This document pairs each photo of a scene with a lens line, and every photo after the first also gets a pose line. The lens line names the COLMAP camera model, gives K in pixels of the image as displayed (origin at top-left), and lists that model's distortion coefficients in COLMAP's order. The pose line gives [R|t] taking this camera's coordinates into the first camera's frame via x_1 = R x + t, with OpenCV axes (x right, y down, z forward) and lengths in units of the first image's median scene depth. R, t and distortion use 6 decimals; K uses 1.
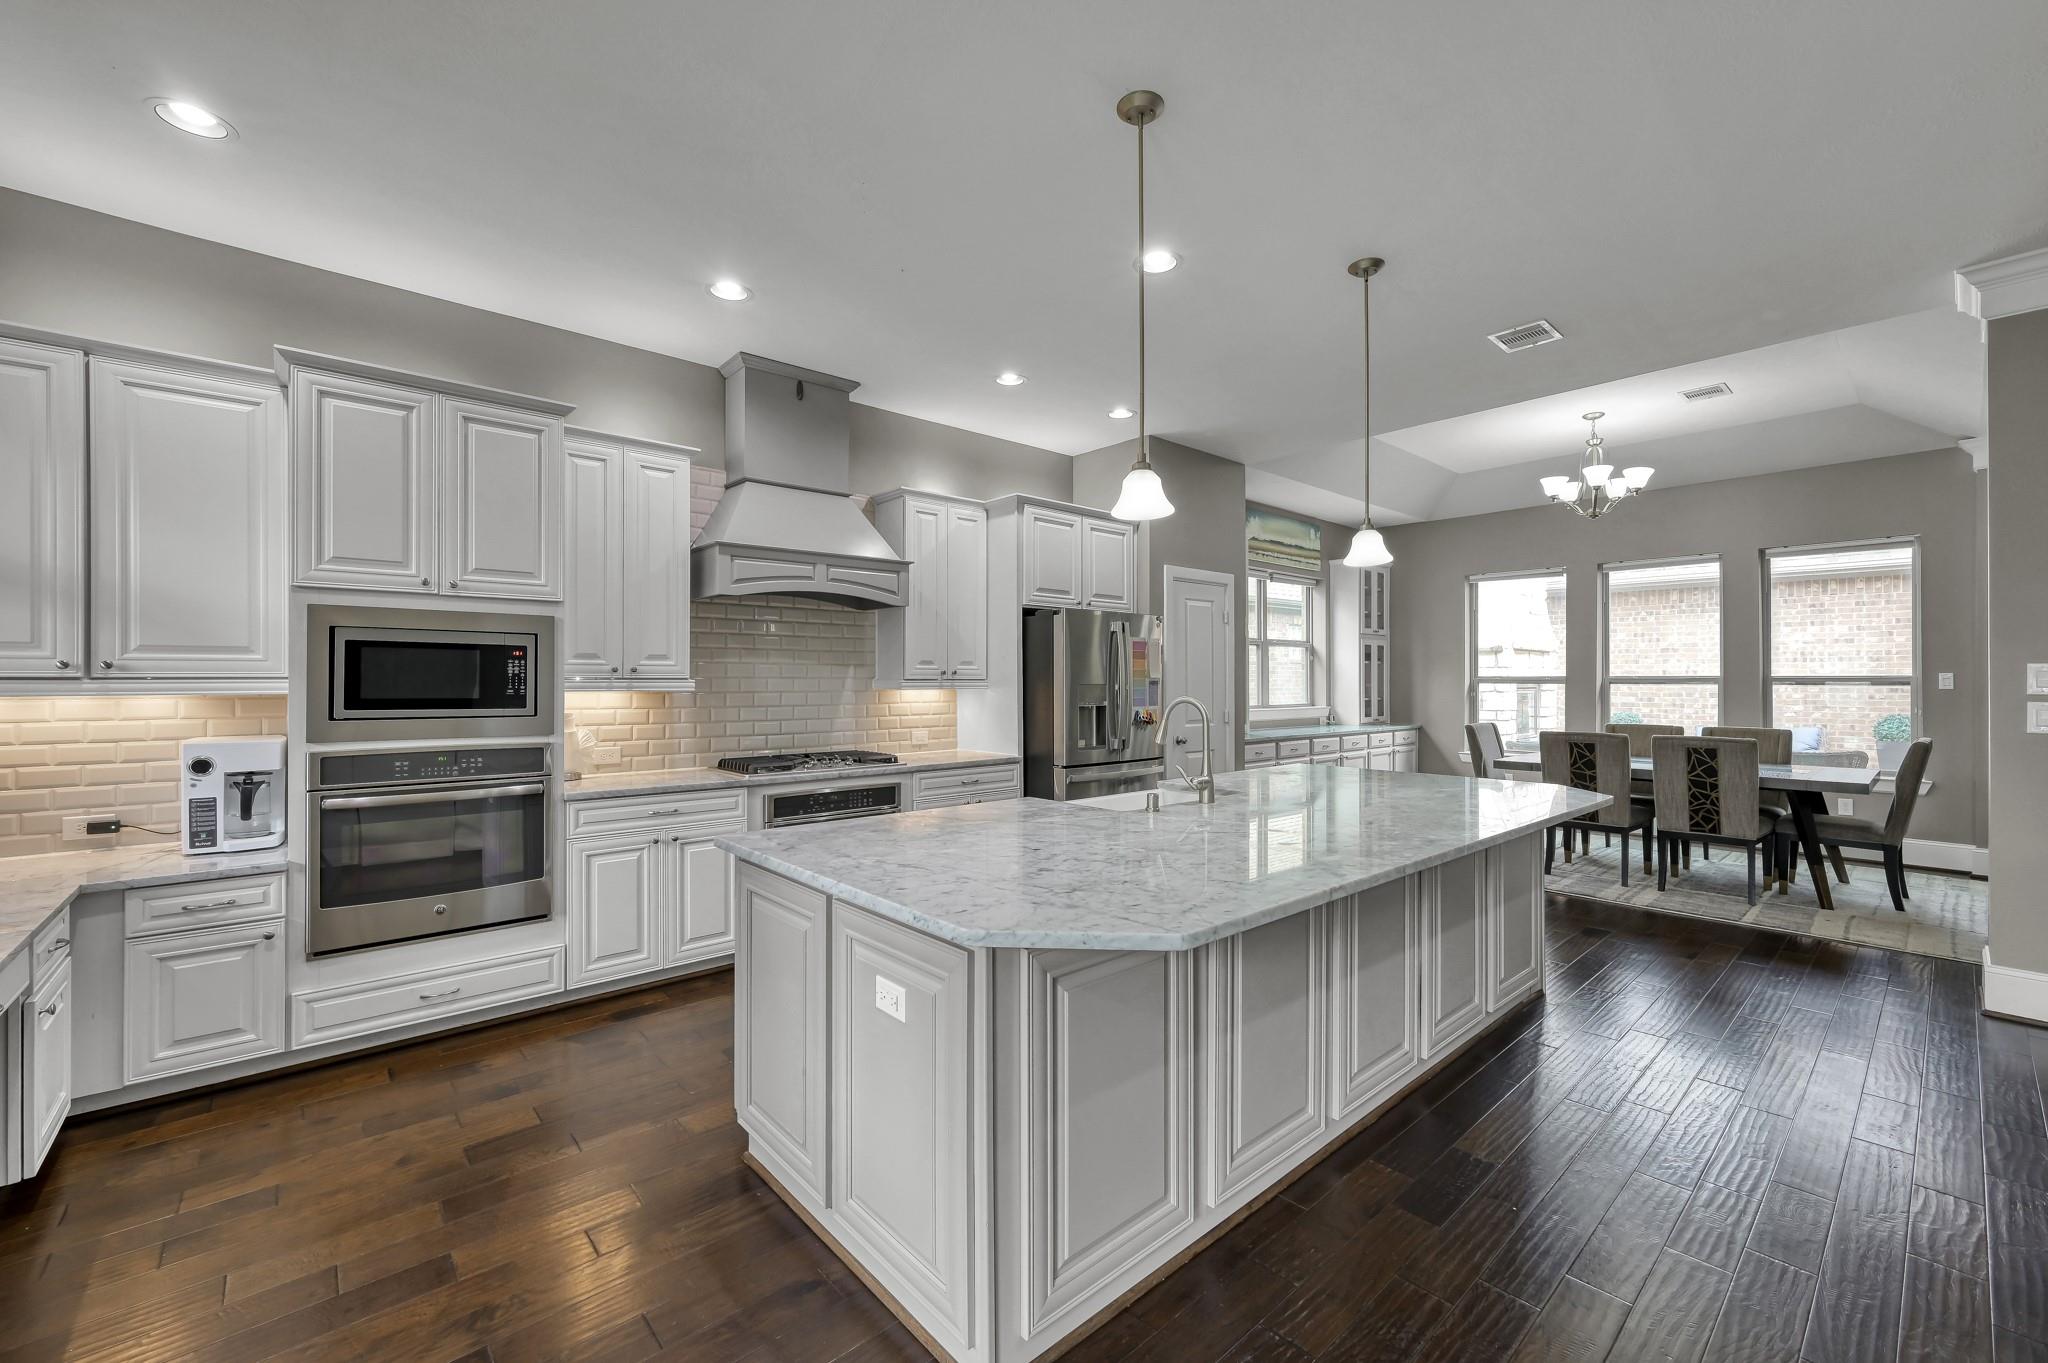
lens RADIAL K [[825.0, 0, 1025.4], [0, 825.0, 678.8], [0, 0, 1]] dist [-0.001476, 0.000234]
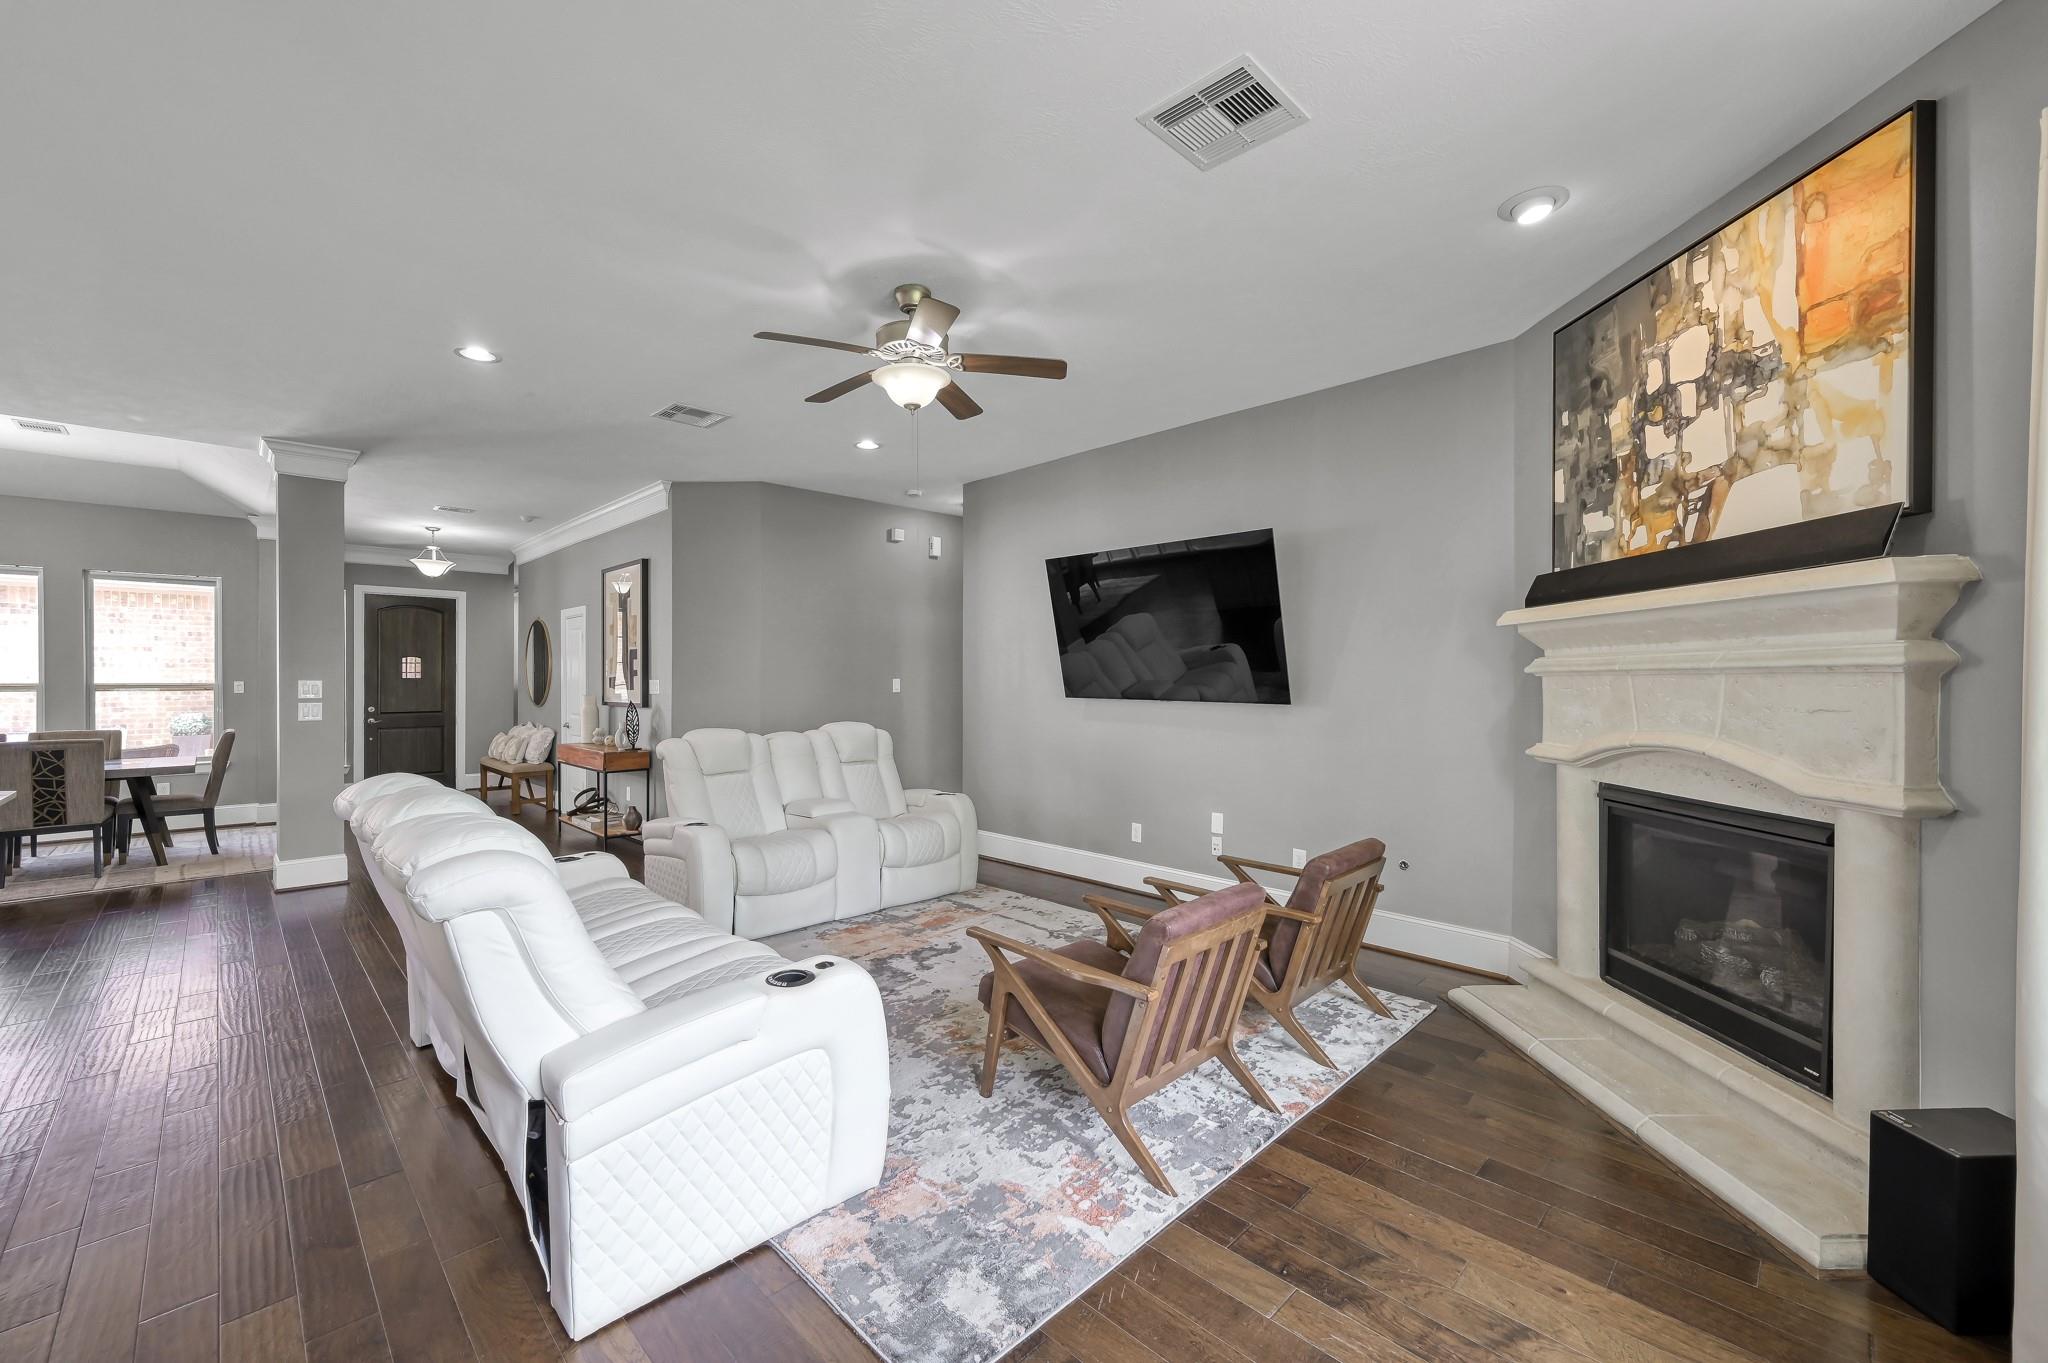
lens RADIAL K [[817.9, 0, 1023.7], [0, 817.9, 677.6], [0, 0, 1]] dist [-0.001383, 0.000201]
pose [[-0.055935, 0.000906, 0.998434, -0.368228], [-0.001097, 0.999999, -0.000969, -0.016058], [-0.998434, -0.001150, -0.055934, -0.268196]]
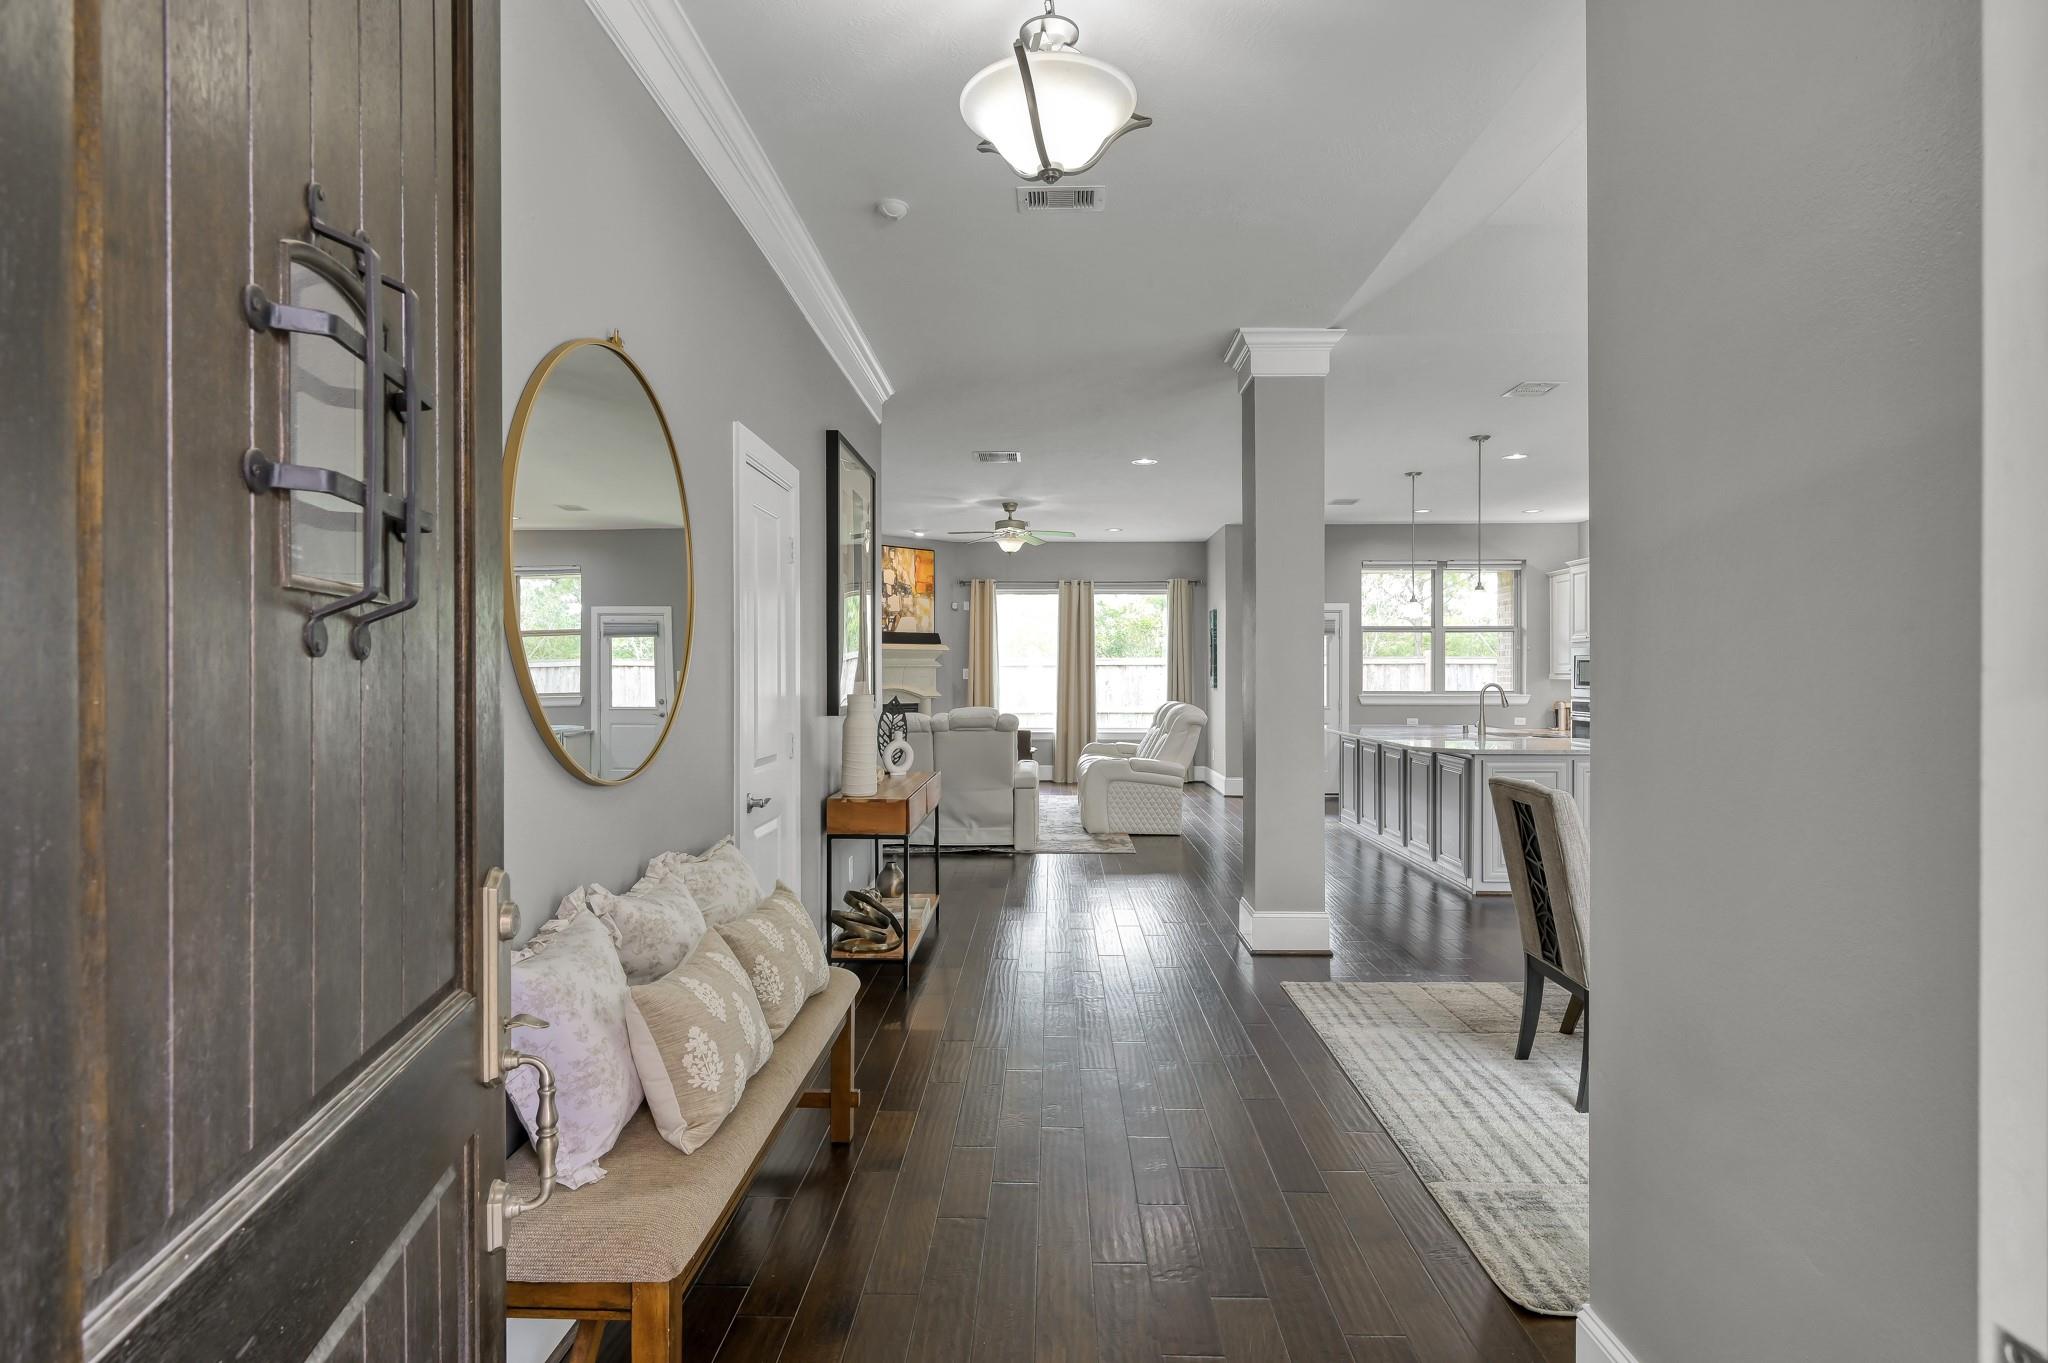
lens RADIAL K [[1058.7, 0, 1024.0], [0, 1058.7, 681.5], [0, 0, 1]] dist [-0.000592, 0.000014]
pose [[-0.682277, 0.006196, -0.731068, 1.778120], [0.003299, 0.999980, 0.005397, 0.000022], [0.731087, 0.001271, -0.682283, 1.196888]]
